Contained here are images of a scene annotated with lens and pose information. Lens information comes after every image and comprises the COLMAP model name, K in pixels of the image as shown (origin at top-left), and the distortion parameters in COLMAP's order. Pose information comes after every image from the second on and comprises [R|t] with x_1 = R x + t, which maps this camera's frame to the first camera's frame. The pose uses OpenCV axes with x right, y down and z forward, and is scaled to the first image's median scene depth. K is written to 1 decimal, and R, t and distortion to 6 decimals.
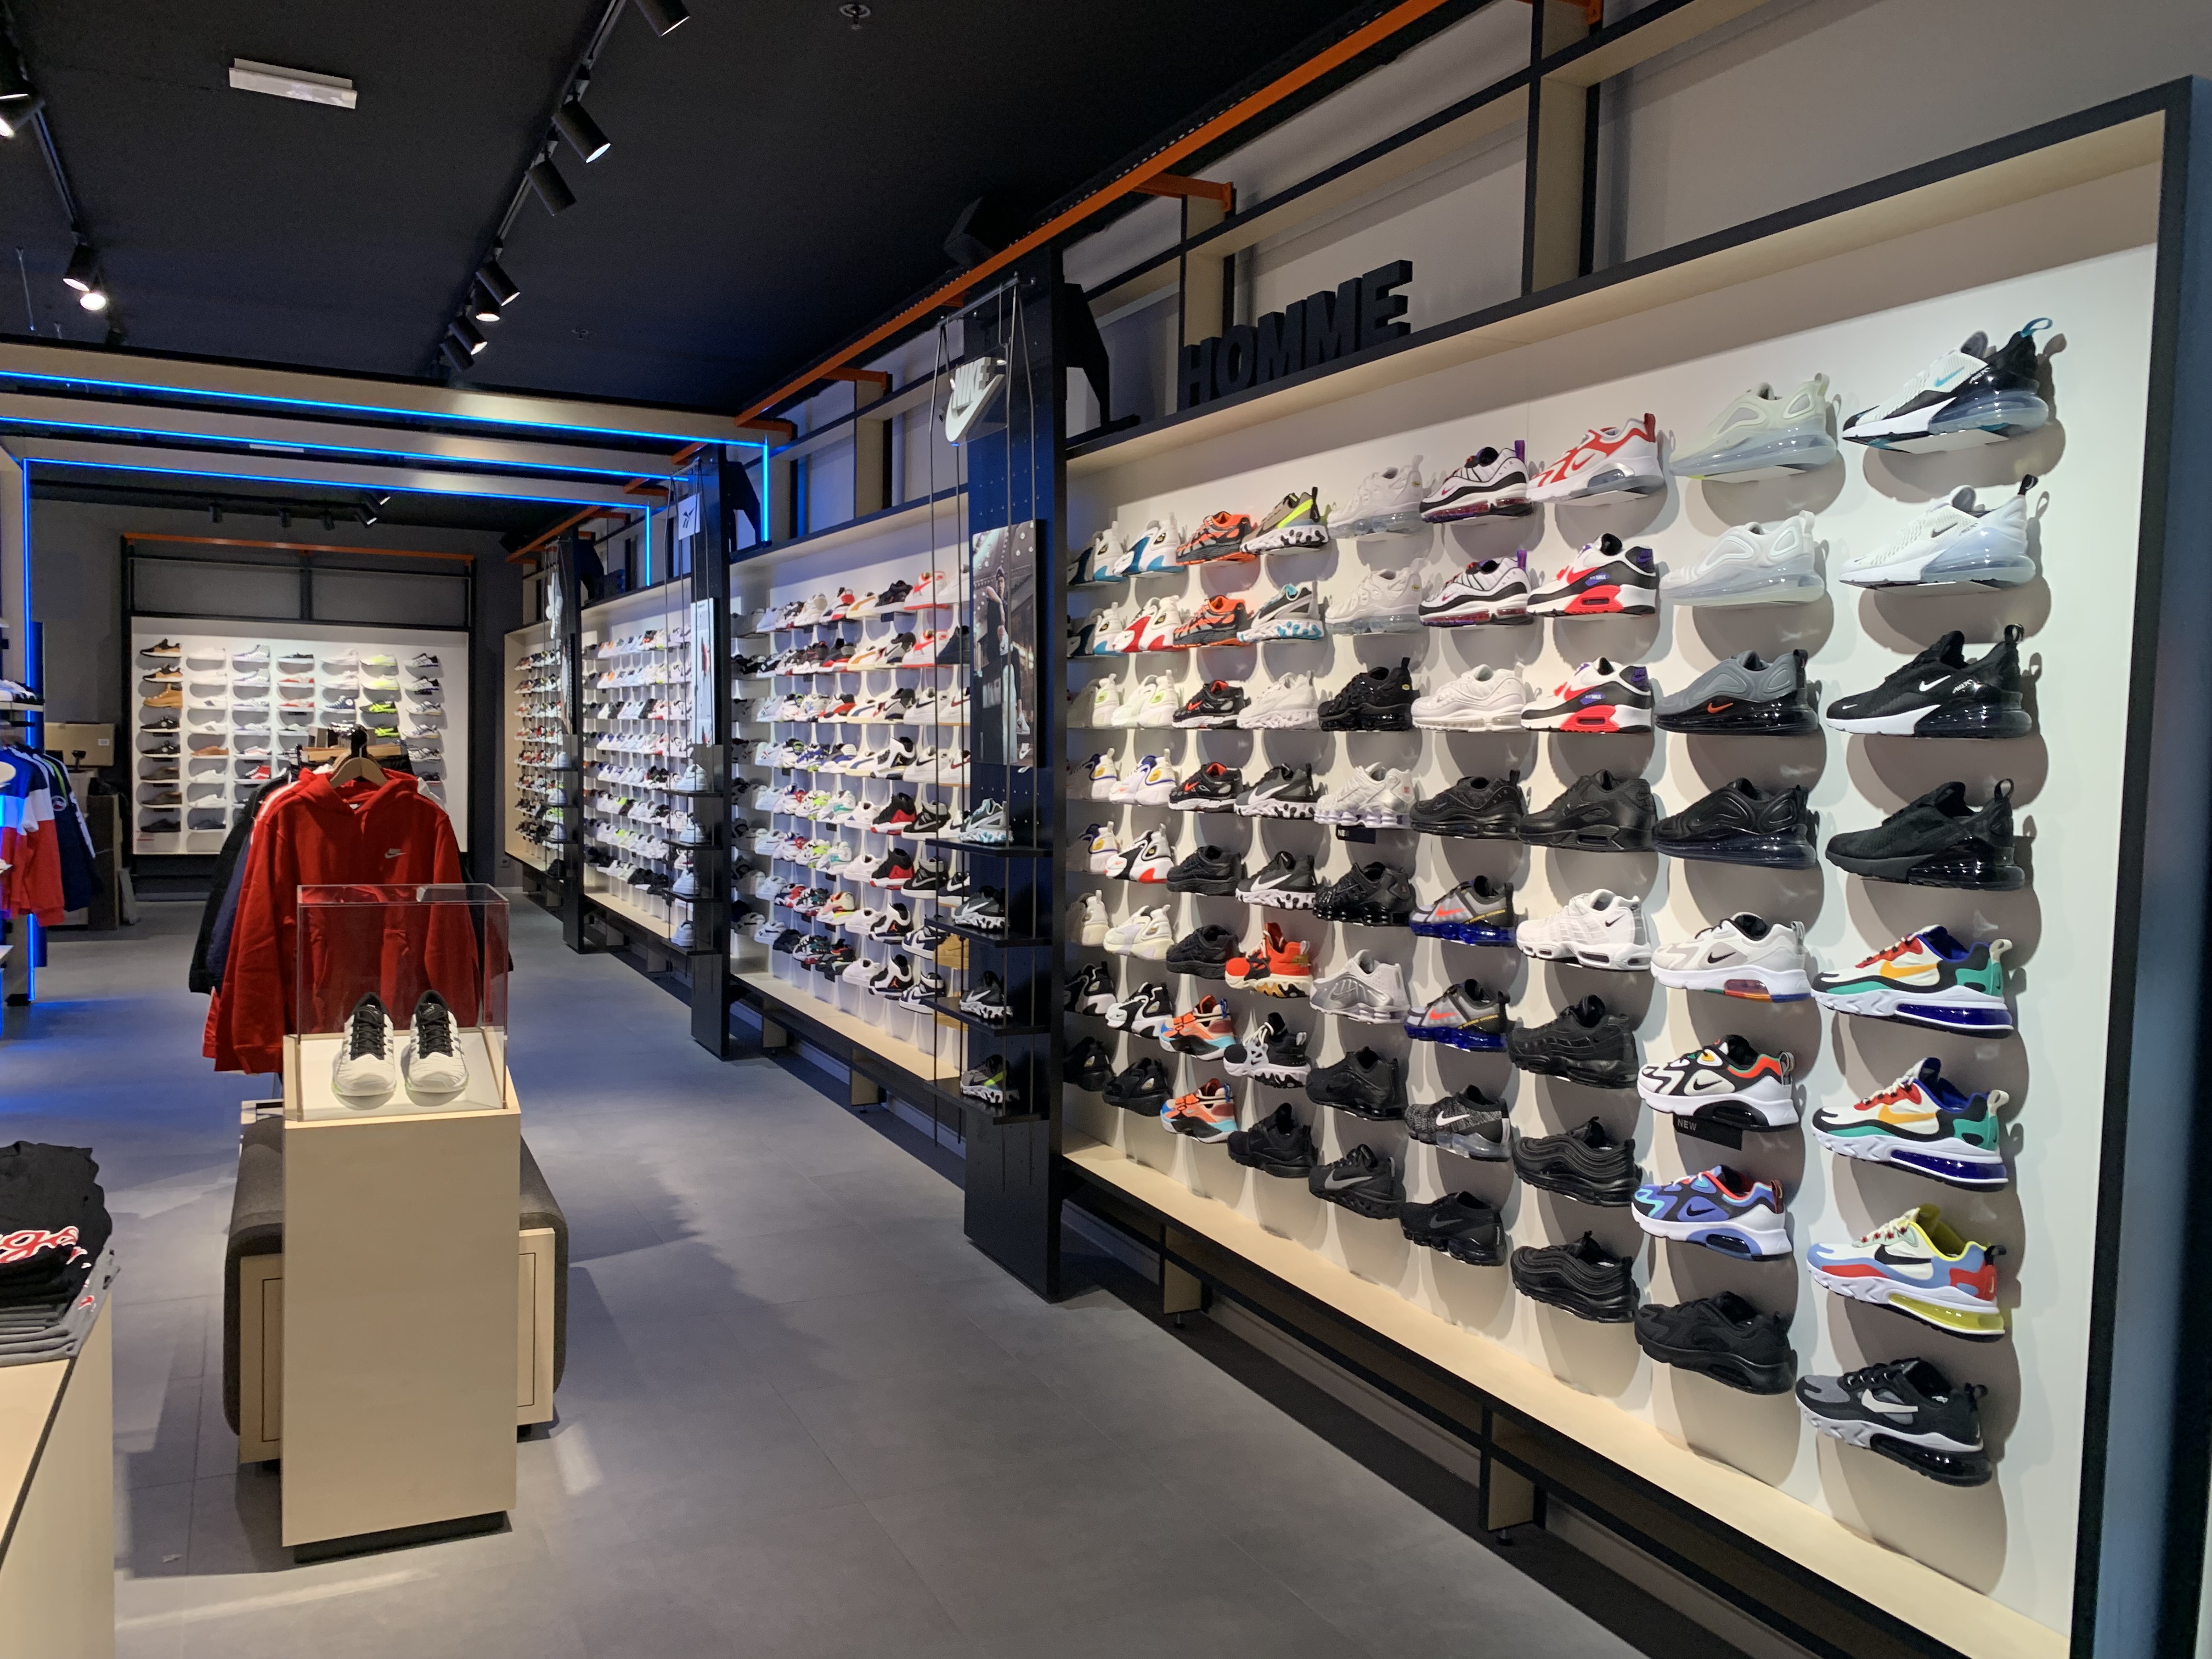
lens RADIAL K [[1715.2, 0, 1093.7], [0, 1715.2, 835.9], [0, 0, 1]] dist [0.000114, -0.007987]
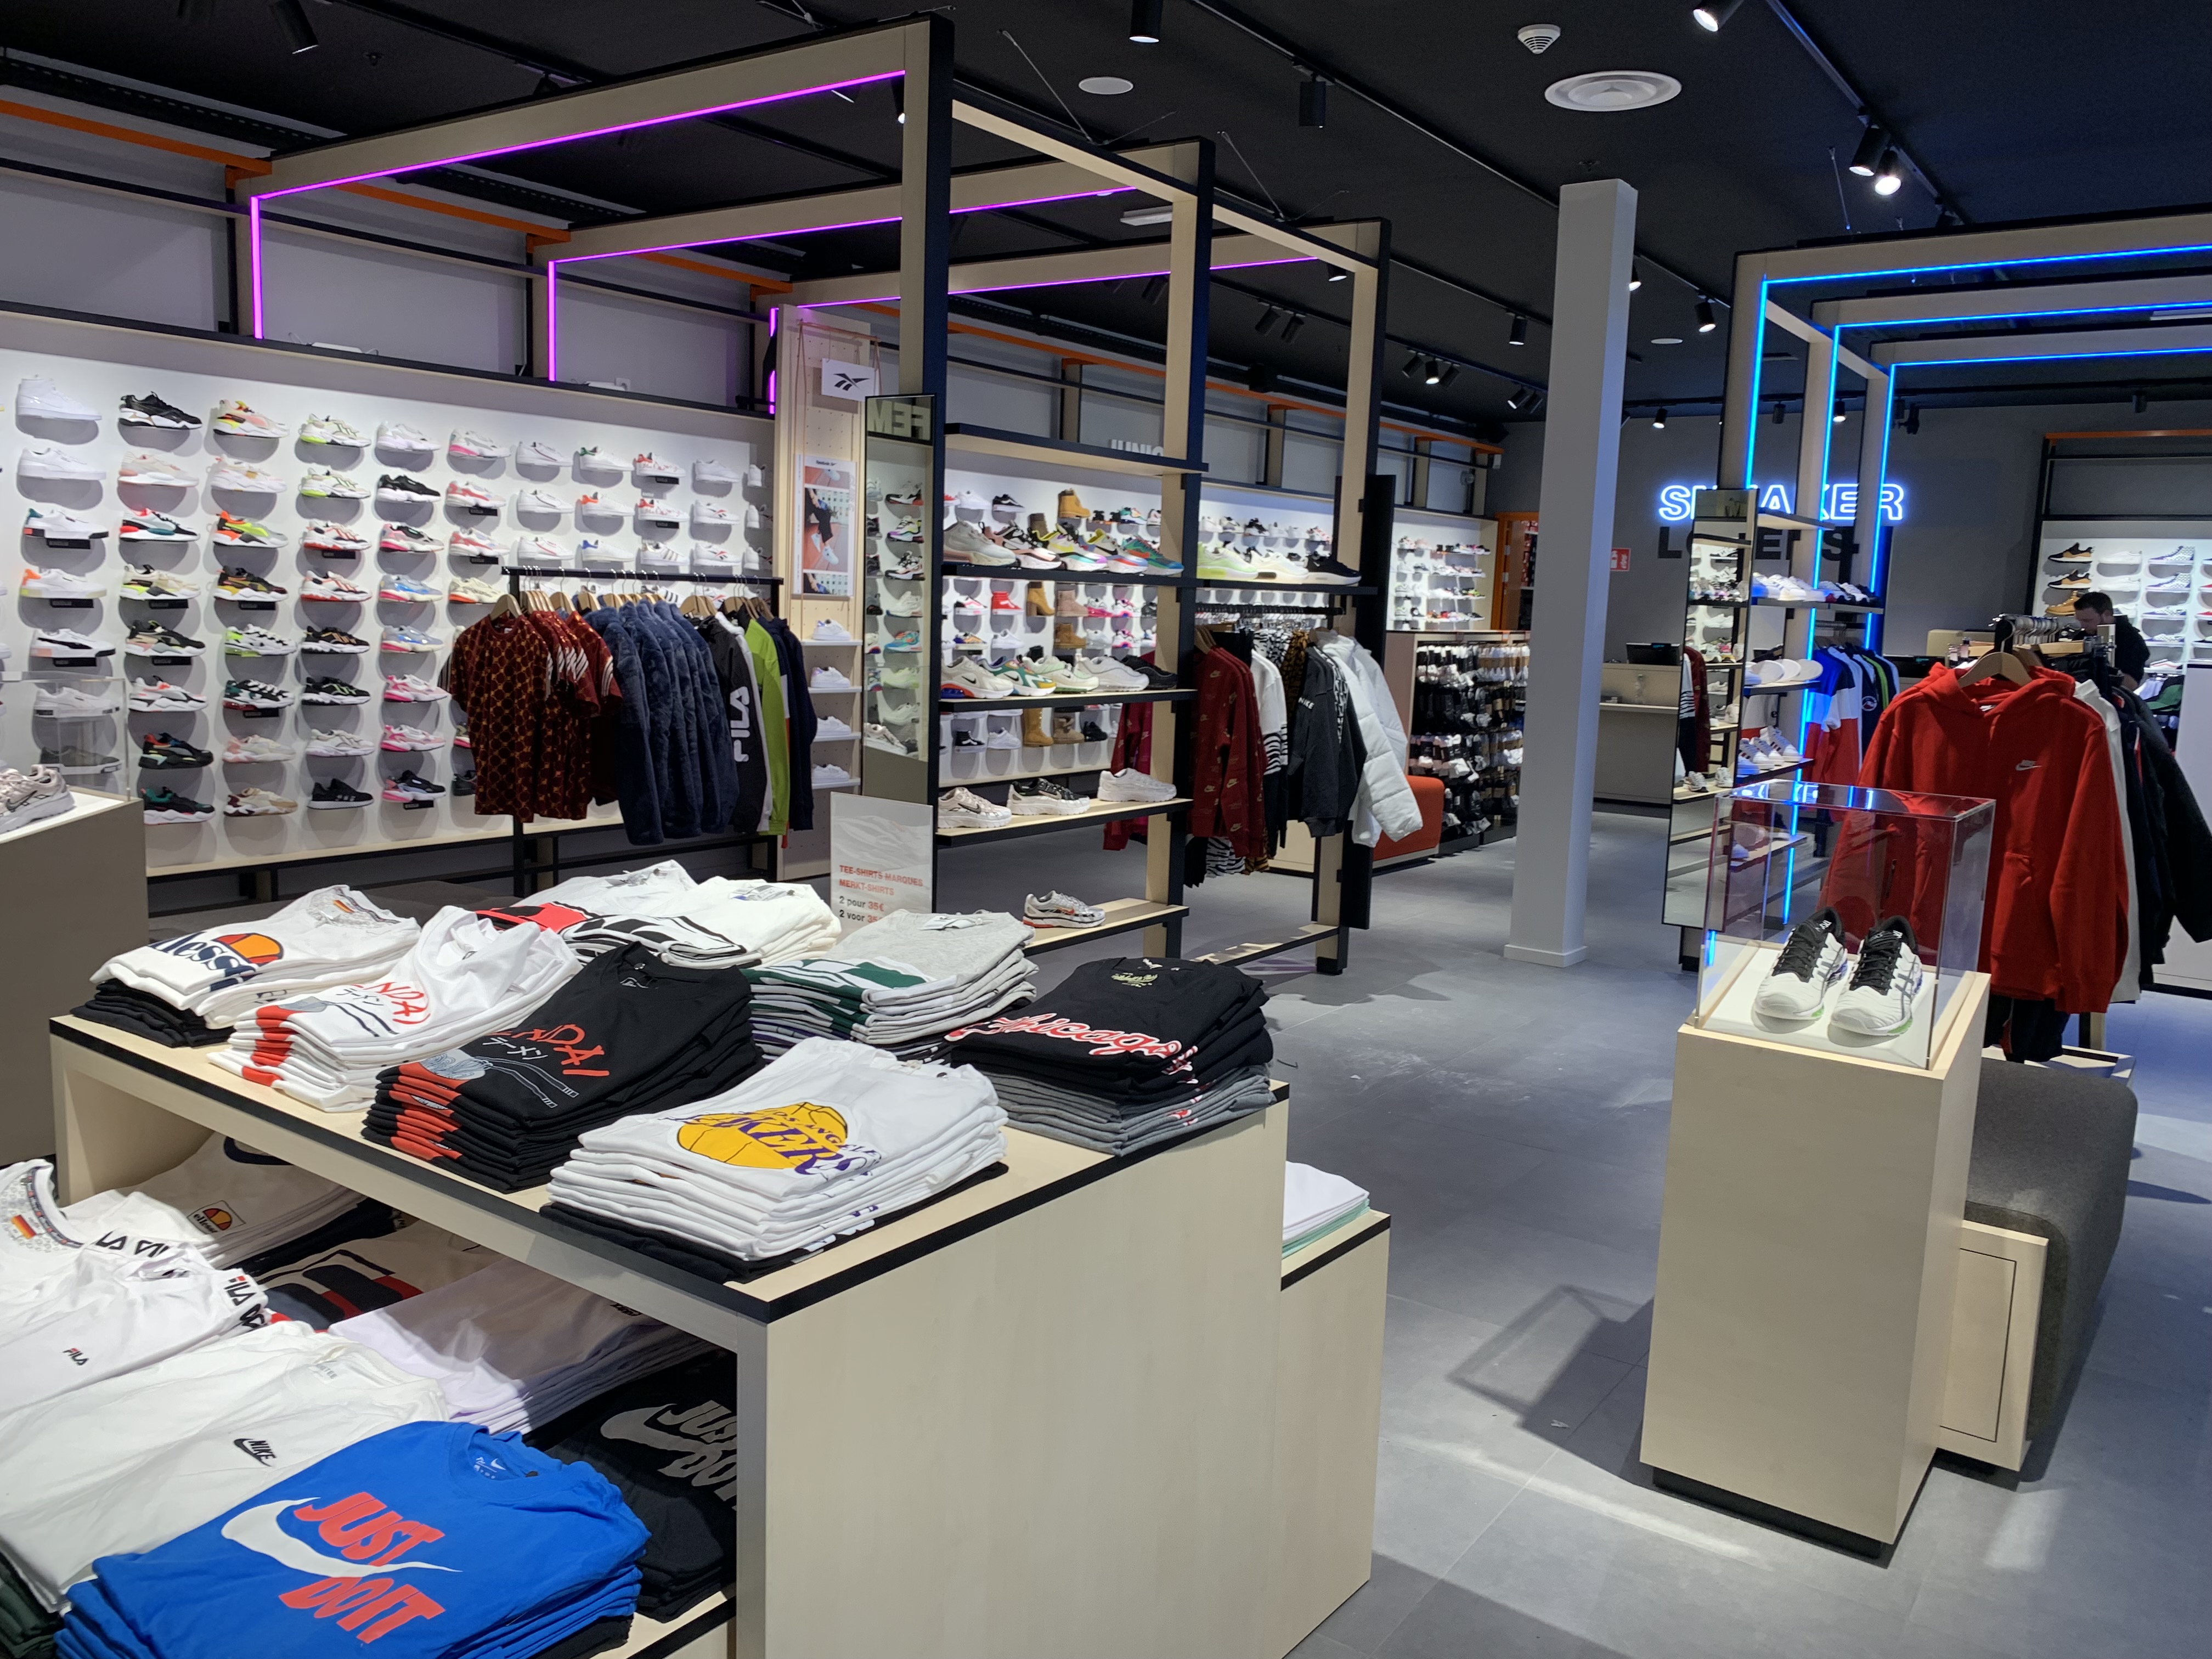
lens RADIAL K [[1715.2, 0, 1096.5], [0, 1715.2, 825.7], [0, 0, 1]] dist [0.000114, -0.007987]
pose [[0.461761, 0.108833, -0.880302, 0.133023], [-0.074534, 0.993695, 0.083754, 0.003059], [0.883867, 0.026938, 0.466962, 0.191728]]
